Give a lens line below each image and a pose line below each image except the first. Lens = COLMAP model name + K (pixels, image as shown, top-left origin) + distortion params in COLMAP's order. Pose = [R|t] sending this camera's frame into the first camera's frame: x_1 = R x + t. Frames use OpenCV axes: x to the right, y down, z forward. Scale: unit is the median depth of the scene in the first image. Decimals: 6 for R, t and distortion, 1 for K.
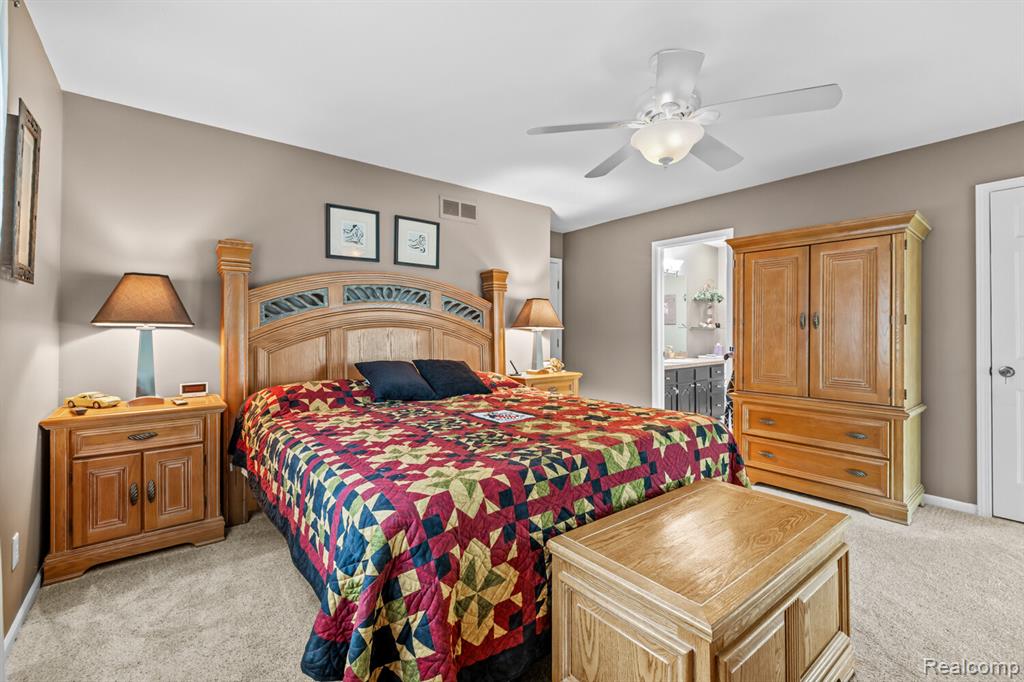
lens RADIAL K [[440.2, 0, 511.0], [0, 440.2, 336.7], [0, 0, 1]] dist [-0.002244, 0.001130]
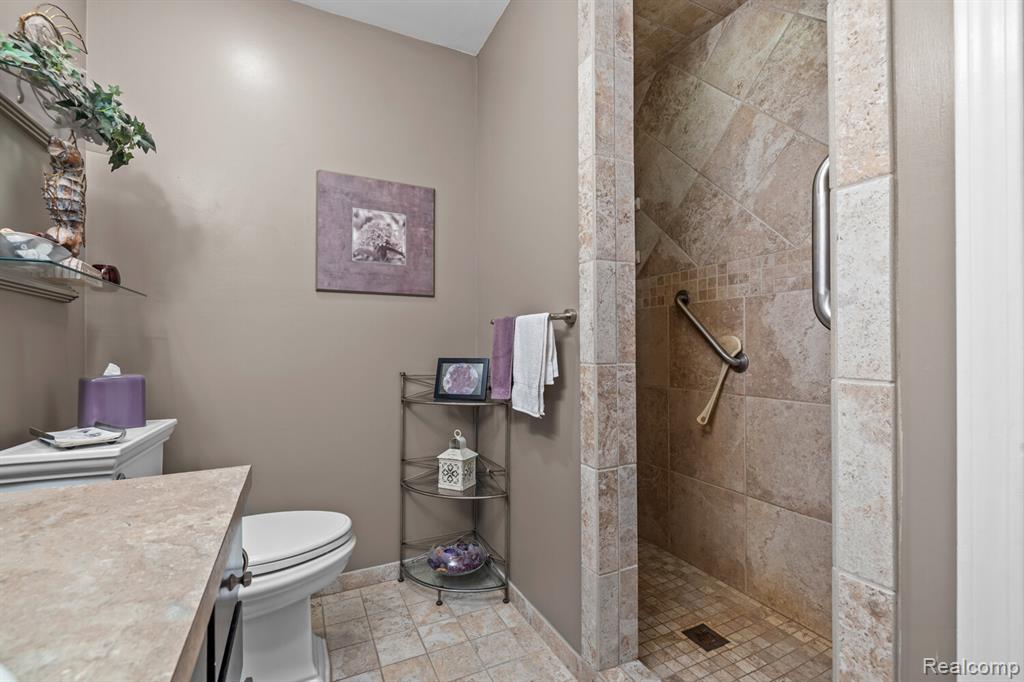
lens RADIAL K [[440.2, 0, 514.8], [0, 440.2, 345.0], [0, 0, 1]] dist [-0.002244, 0.001130]
pose [[0.211961, 0.008087, 0.977245, 0.317230], [0.002190, 0.999959, -0.008750, 0.008623], [-0.977276, 0.003995, 0.211934, 0.784488]]
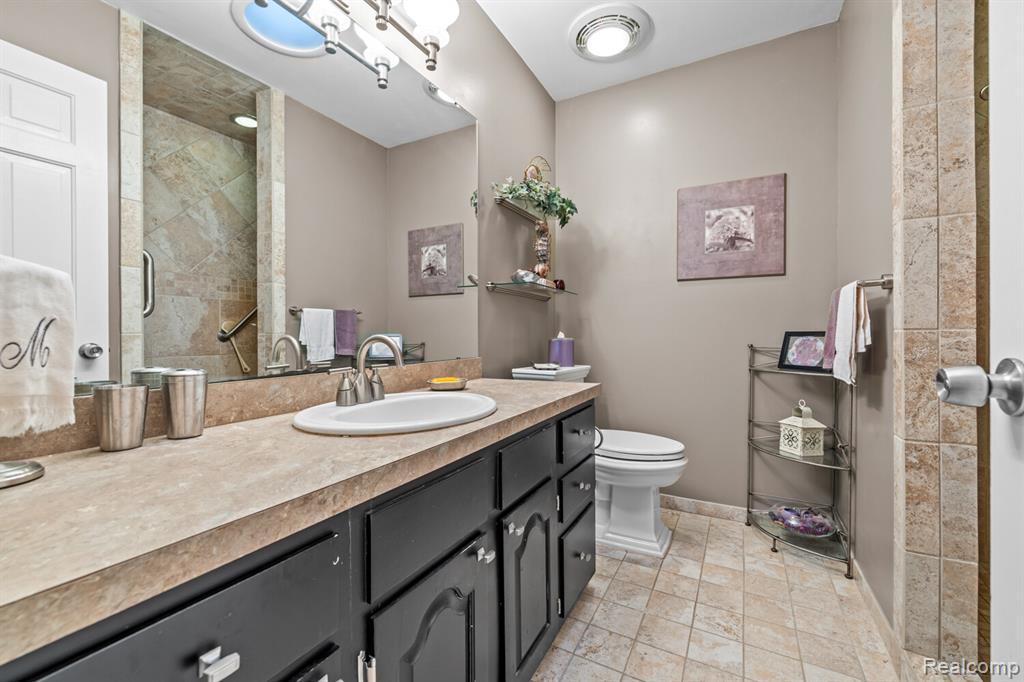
lens RADIAL K [[440.2, 0, 510.9], [0, 440.2, 340.0], [0, 0, 1]] dist [-0.002244, 0.001130]
pose [[0.919851, -0.001530, 0.392265, 0.287622], [-0.000457, 0.999988, 0.004971, 0.019744], [-0.392268, -0.004752, 0.919839, 0.677500]]
